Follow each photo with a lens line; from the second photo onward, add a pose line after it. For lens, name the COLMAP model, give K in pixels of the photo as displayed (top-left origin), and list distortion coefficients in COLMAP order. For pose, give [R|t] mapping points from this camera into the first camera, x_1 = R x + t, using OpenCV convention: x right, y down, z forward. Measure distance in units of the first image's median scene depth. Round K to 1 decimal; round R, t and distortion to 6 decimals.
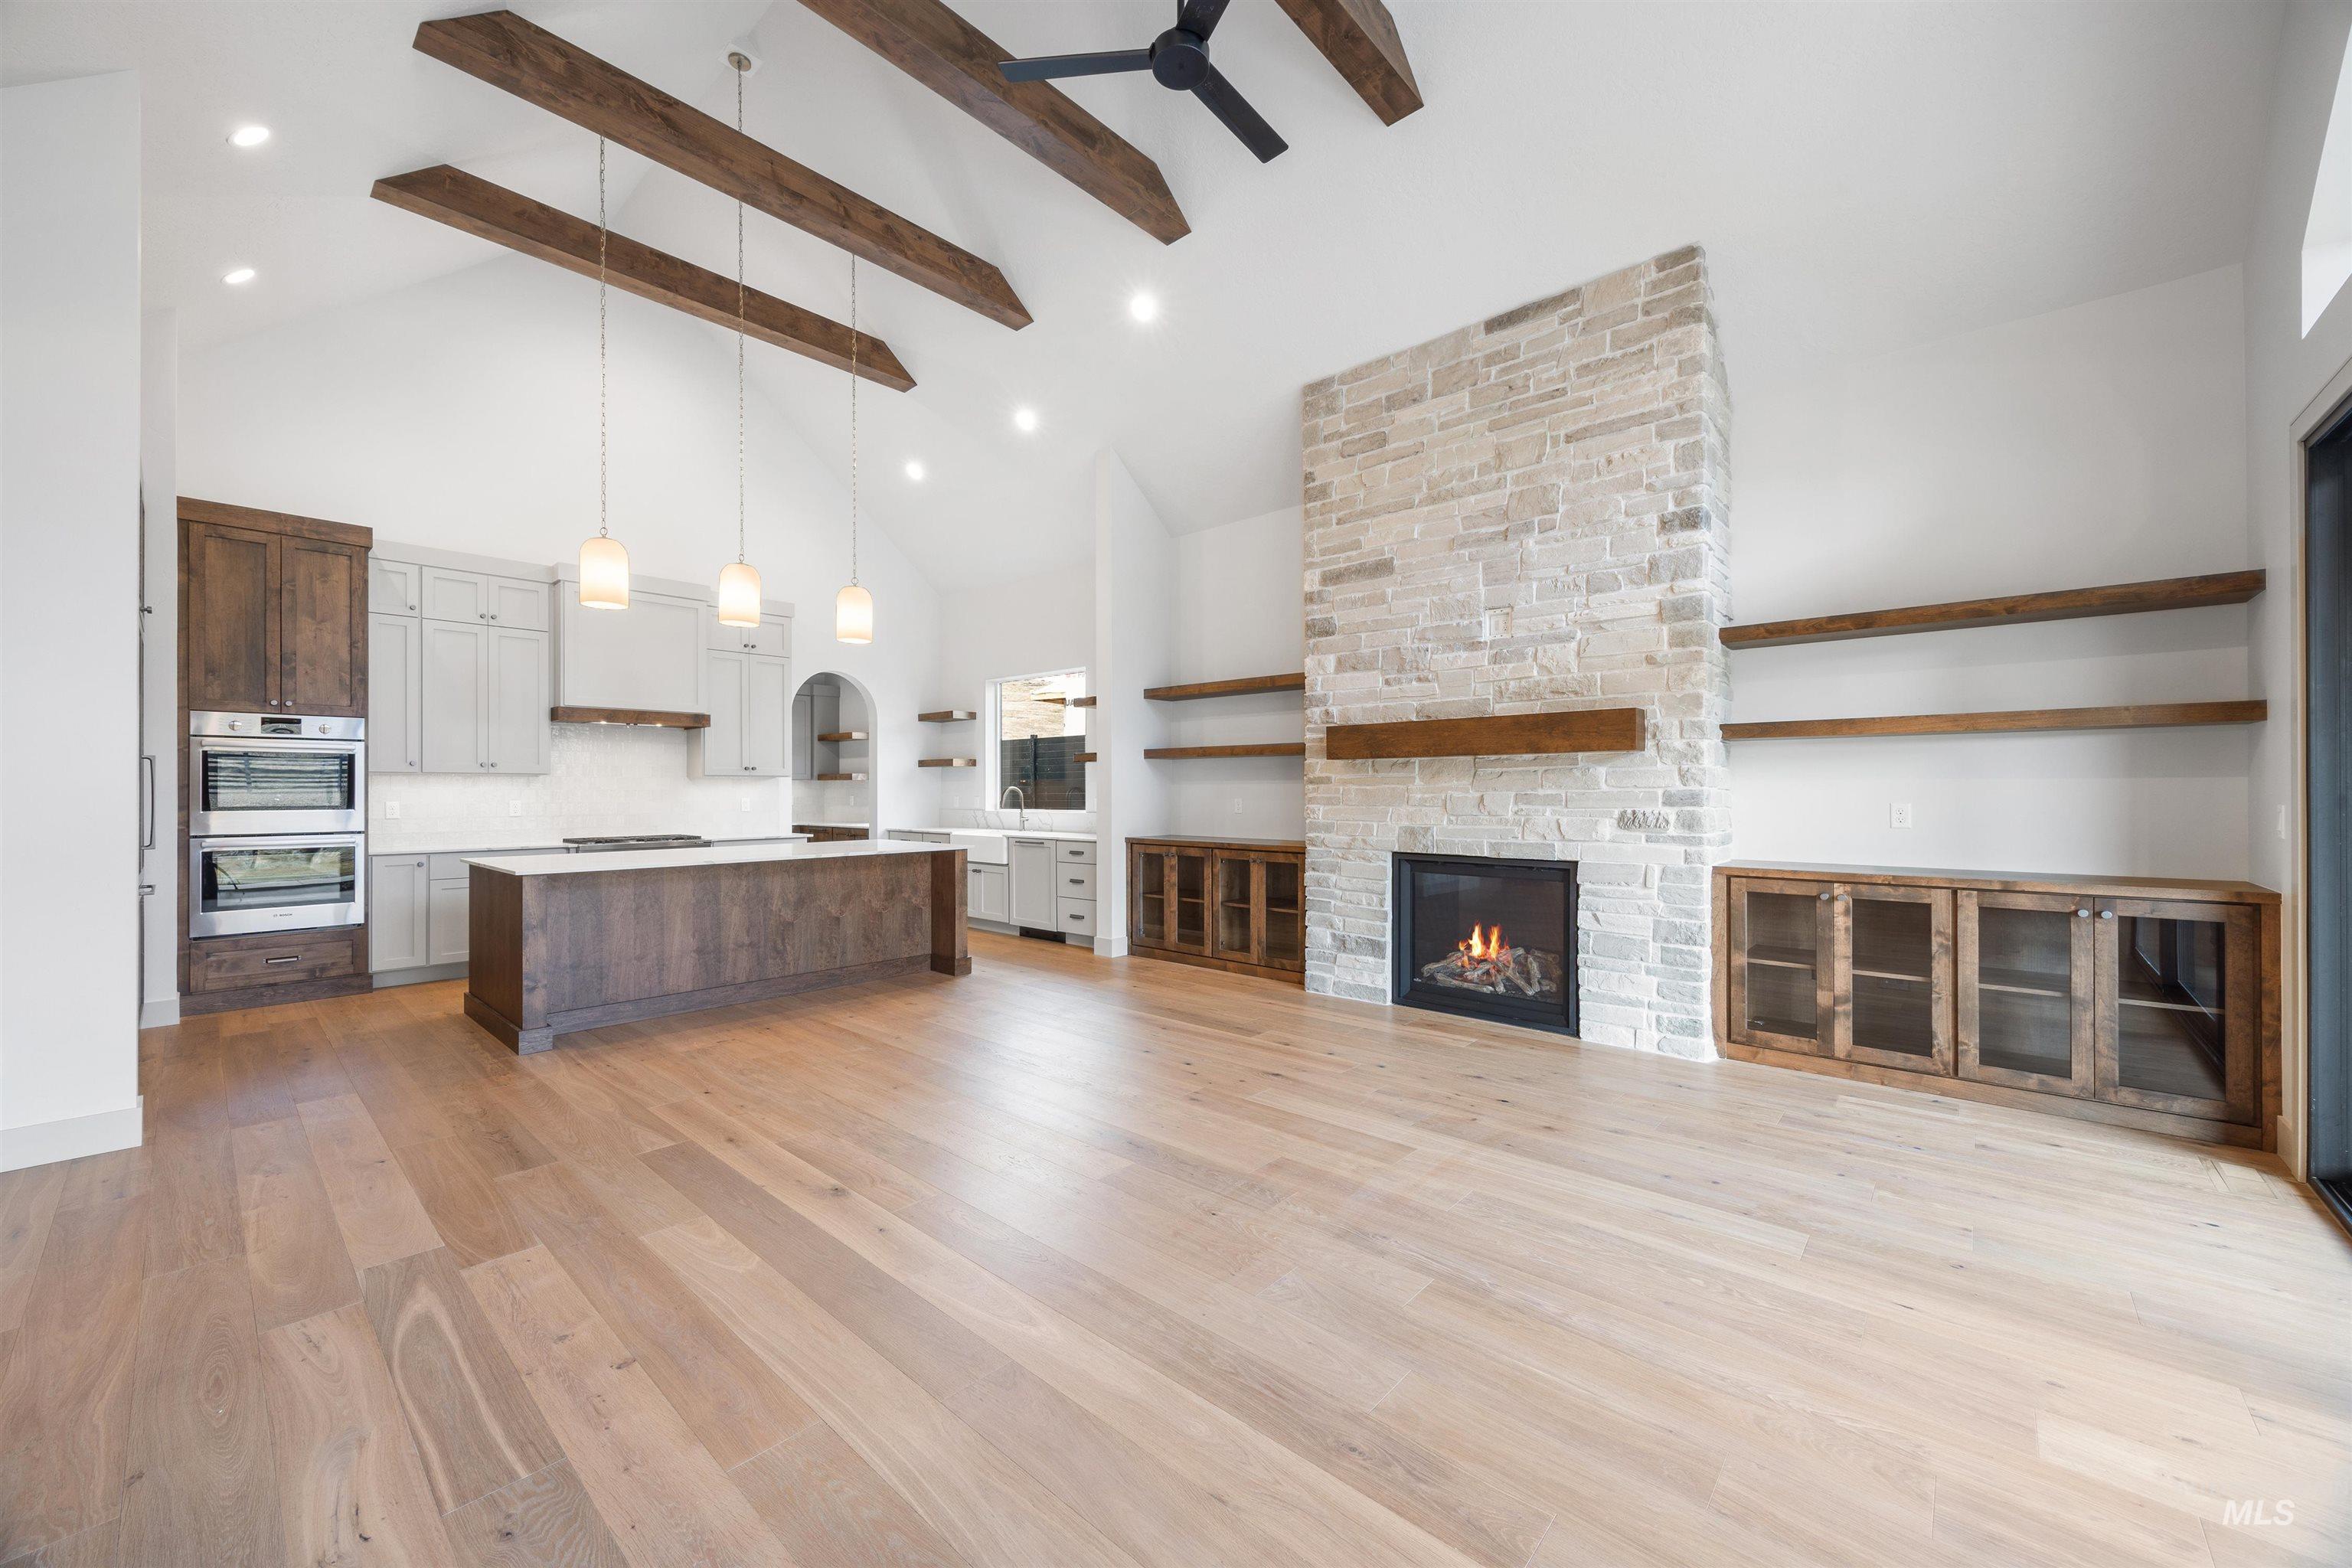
lens RADIAL K [[884.8, 0, 1169.3], [0, 884.8, 787.7], [0, 0, 1]] dist [-0.000948, 0.000015]
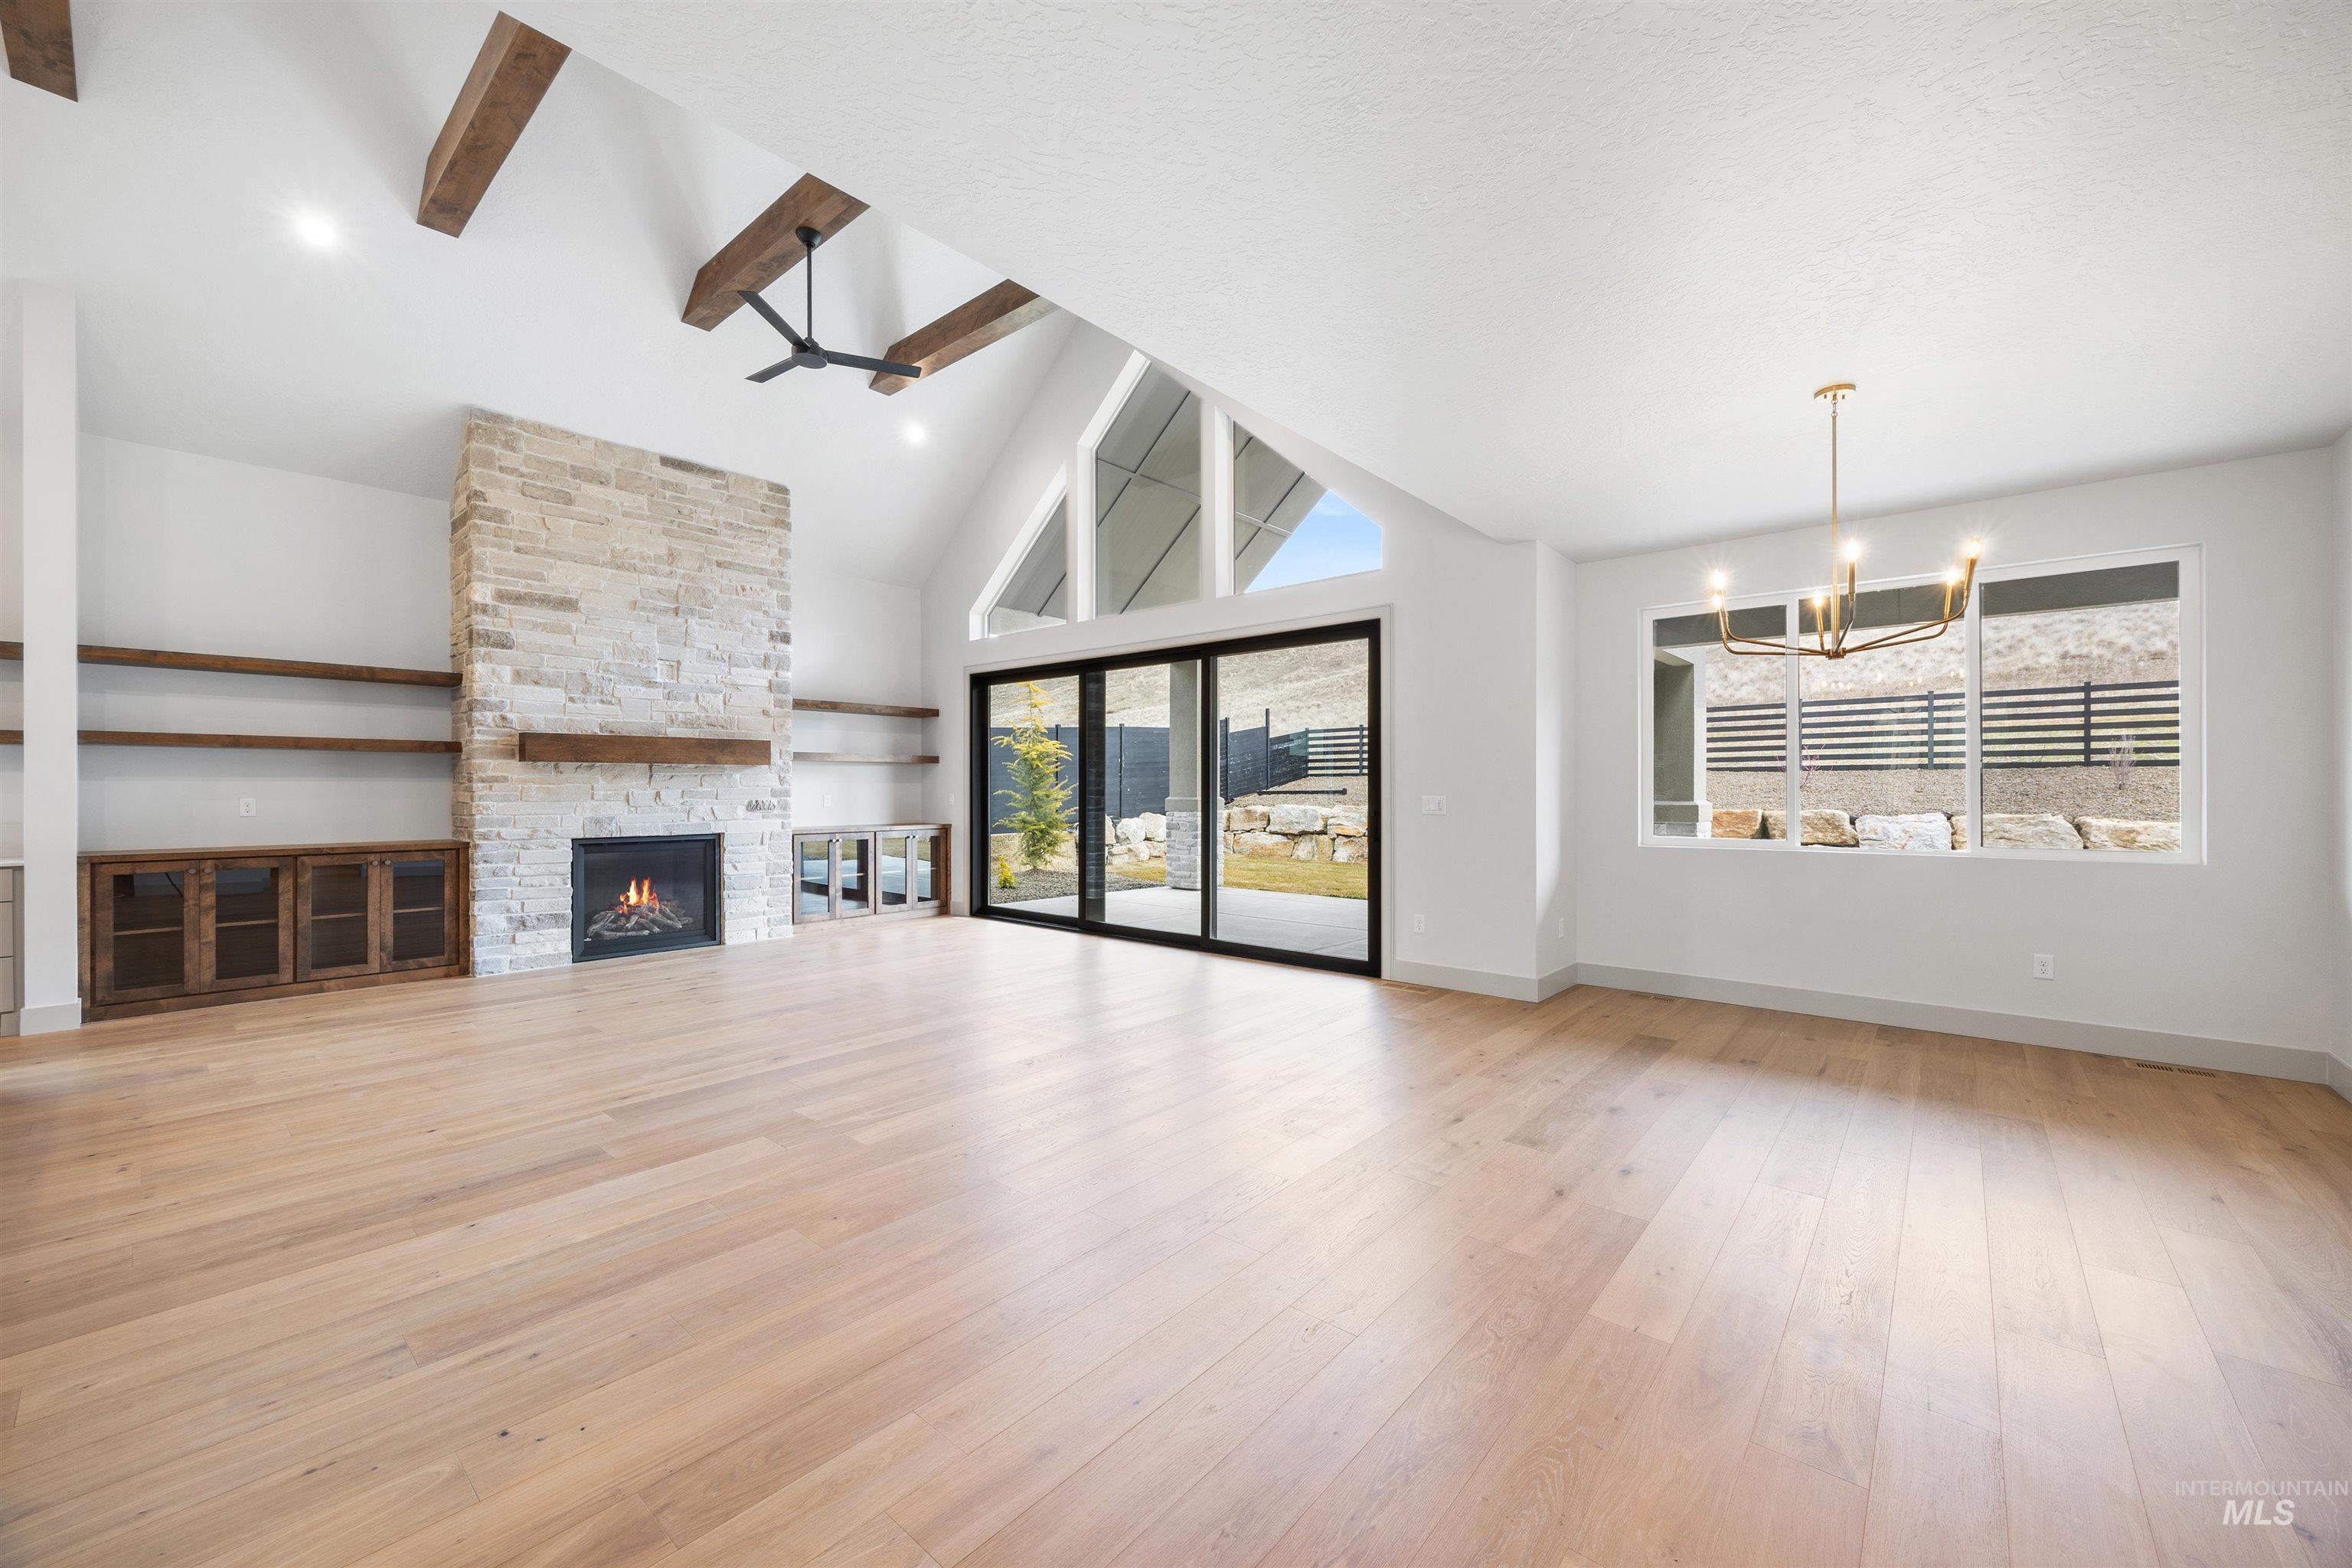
lens RADIAL K [[884.8, 0, 1169.3], [0, 884.8, 787.7], [0, 0, 1]] dist [-0.000948, 0.000015]
pose [[-0.016129, 0.002006, 0.999868, -1.067265], [-0.001143, 0.999997, -0.002025, 0.003893], [-0.999869, -0.001176, -0.016127, 0.213003]]
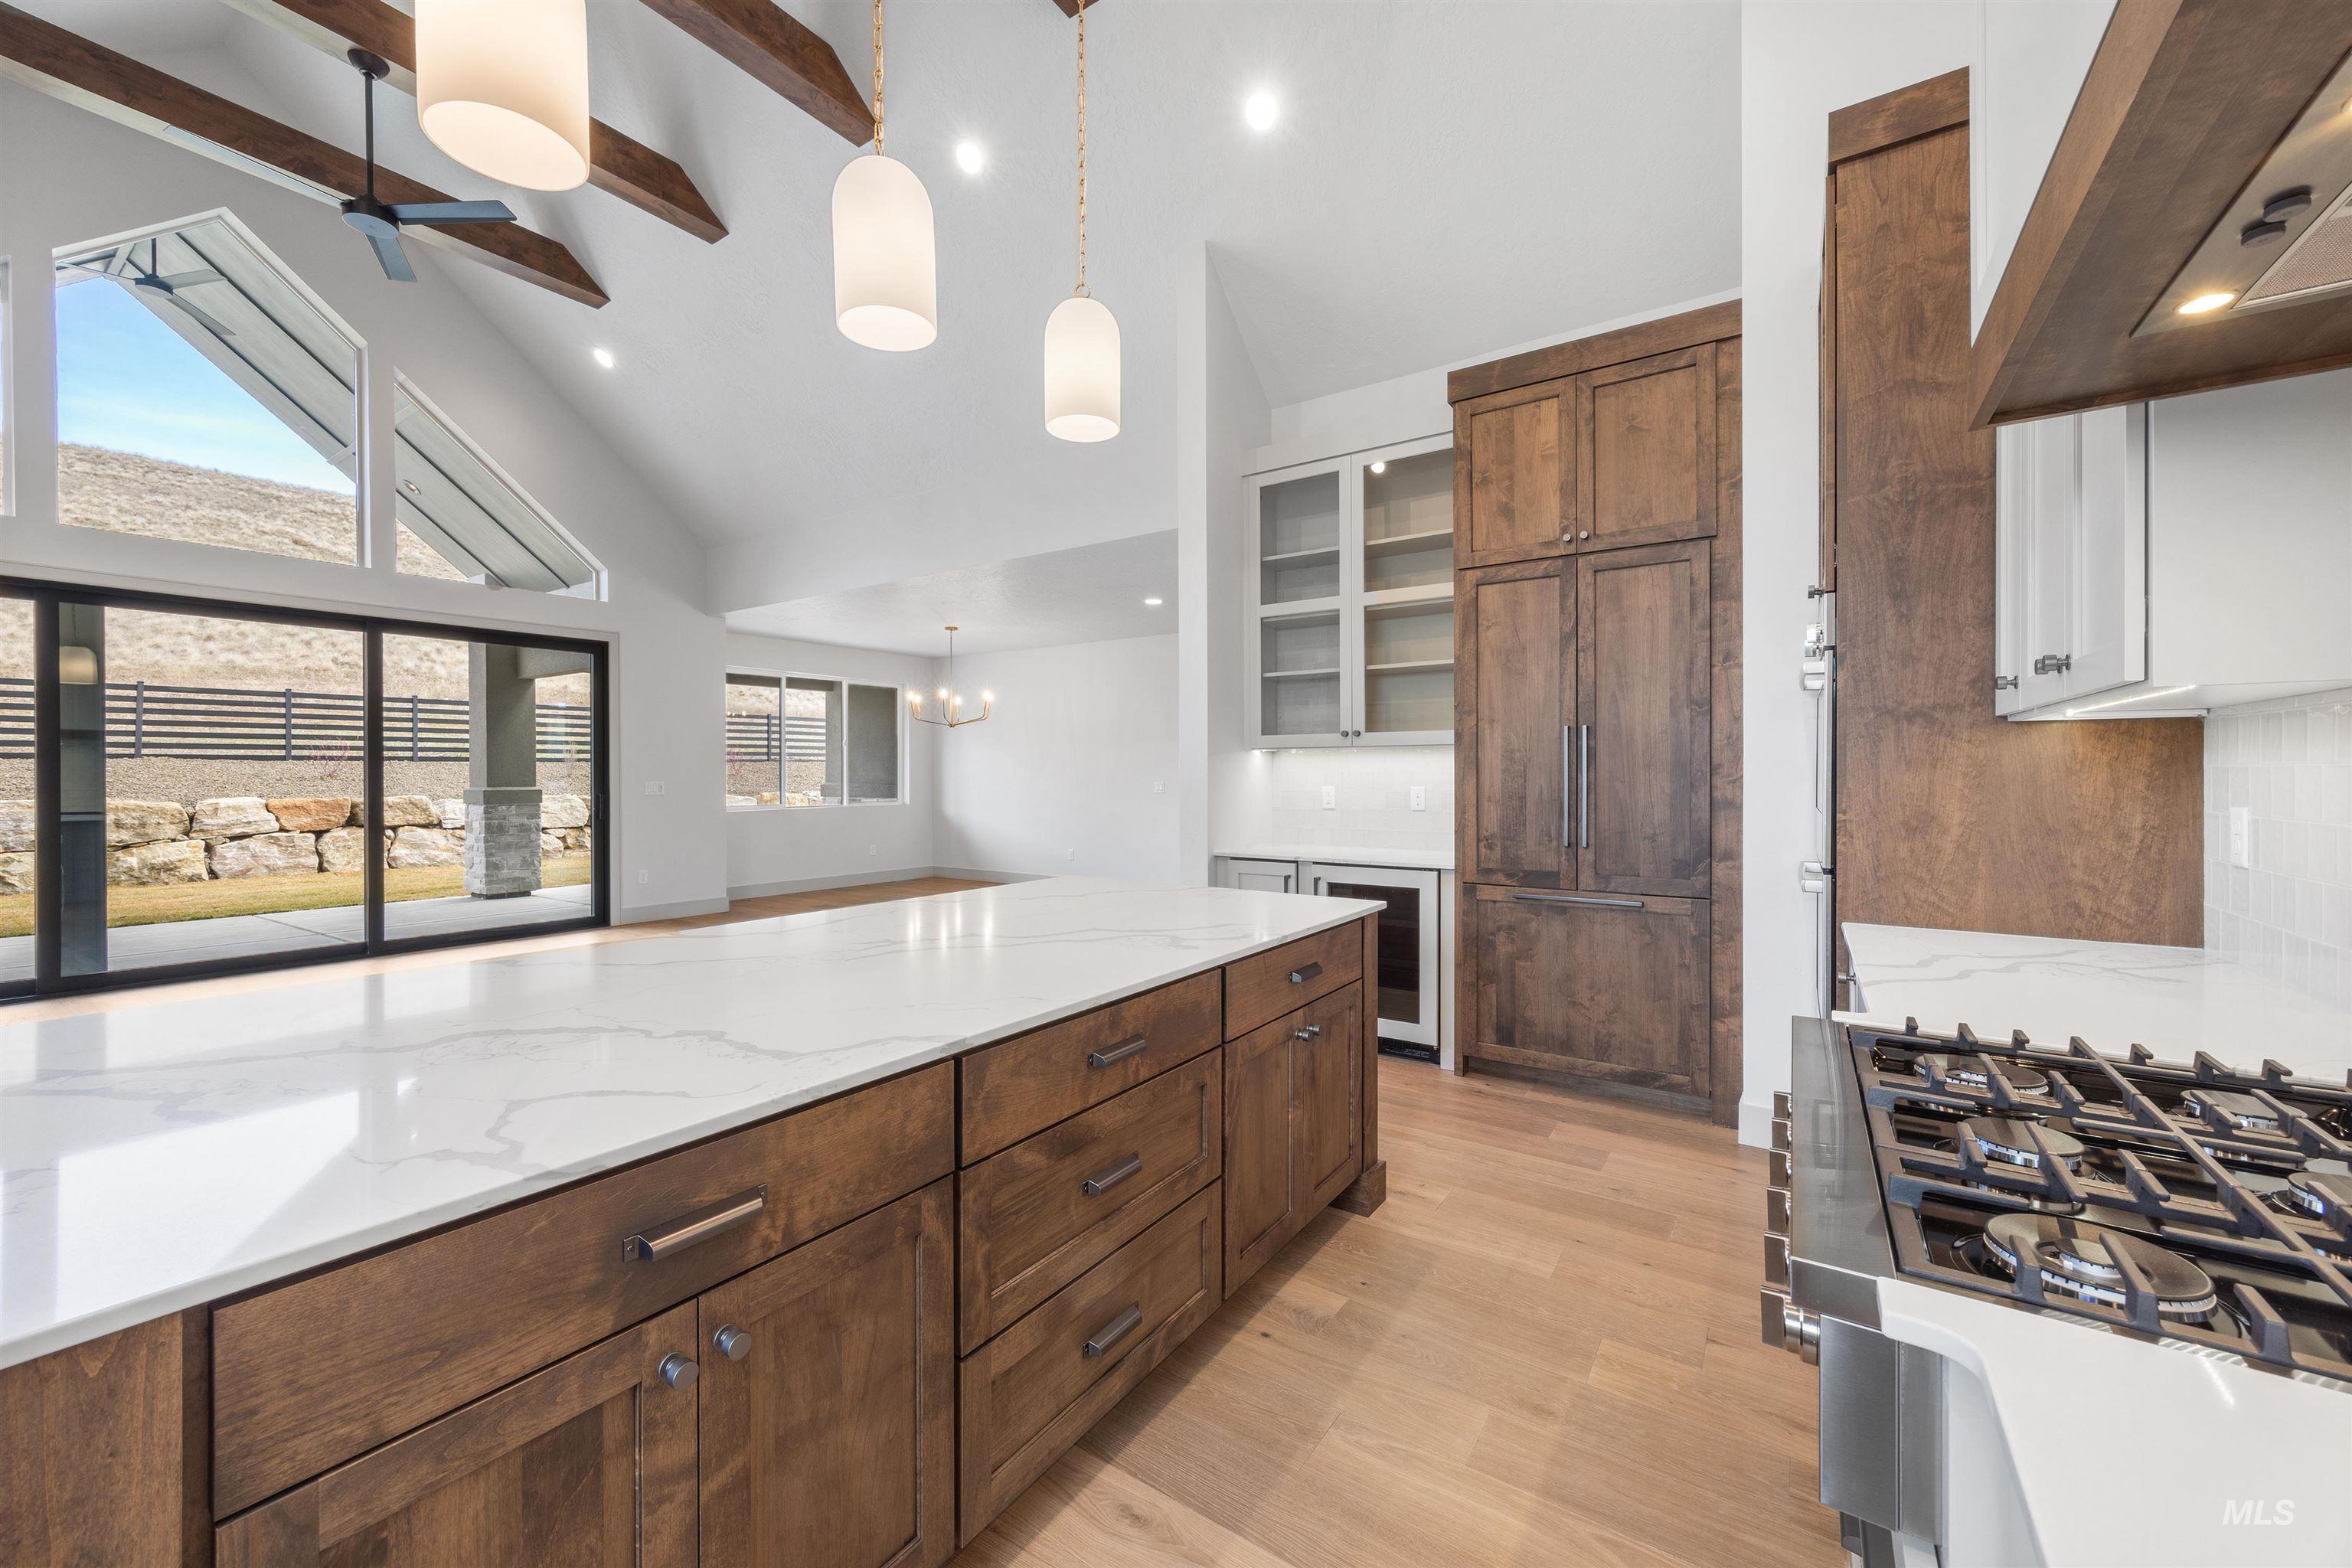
lens RADIAL K [[907.9, 0, 1161.7], [0, 907.9, 786.8], [0, 0, 1]] dist [-0.001823, -0.000116]
pose [[-0.992333, 0.003878, -0.123528, -0.629024], [0.002602, 0.999942, 0.010492, 0.006990], [0.123562, 0.010090, -0.992286, 1.552124]]
